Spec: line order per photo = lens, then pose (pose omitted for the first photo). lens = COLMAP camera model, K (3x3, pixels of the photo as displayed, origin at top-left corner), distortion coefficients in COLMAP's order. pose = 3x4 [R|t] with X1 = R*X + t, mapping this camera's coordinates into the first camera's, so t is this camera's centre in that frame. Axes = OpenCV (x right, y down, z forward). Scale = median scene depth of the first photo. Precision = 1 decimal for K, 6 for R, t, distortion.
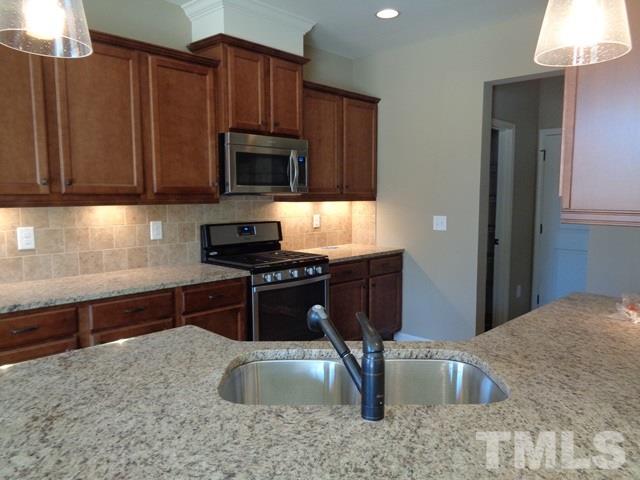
lens RADIAL K [[476.1, 0, 325.0], [0, 476.1, 244.3], [0, 0, 1]] dist [-0.004285, 0.001200]
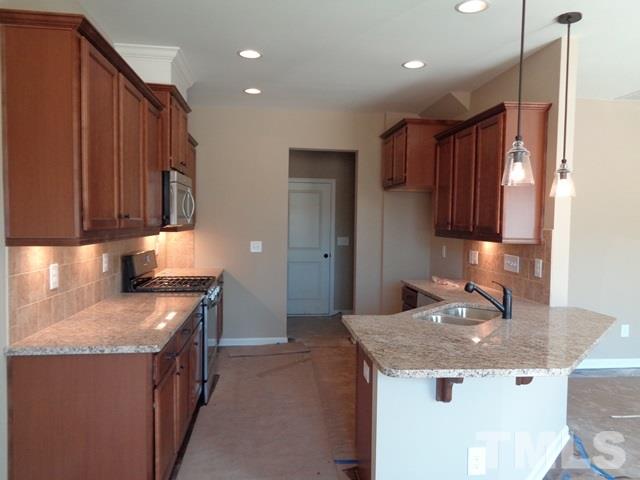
lens RADIAL K [[476.1, 0, 325.0], [0, 476.1, 244.3], [0, 0, 1]] dist [-0.004285, 0.001200]
pose [[0.631929, -0.025860, 0.774595, -0.922452], [0.062654, 0.997877, -0.017800, -0.023108], [-0.772490, 0.059780, 0.632207, 0.029103]]
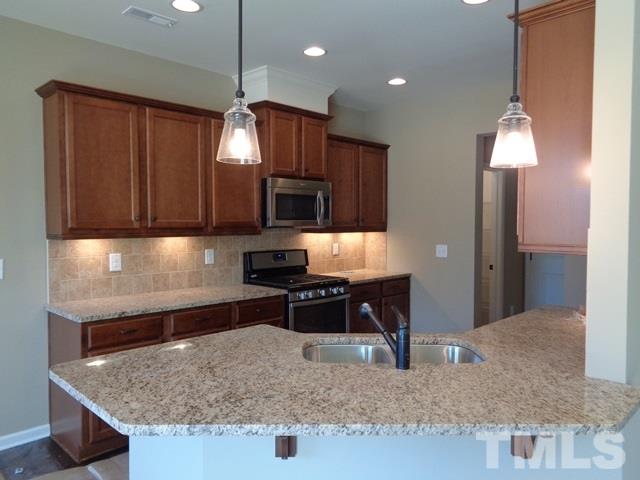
lens RADIAL K [[476.1, 0, 325.0], [0, 476.1, 244.3], [0, 0, 1]] dist [-0.004285, 0.001200]
pose [[0.999991, 0.002508, -0.003458, -0.060195], [-0.002704, 0.998319, -0.057894, 0.010133], [0.003307, 0.057903, 0.998317, -0.247041]]
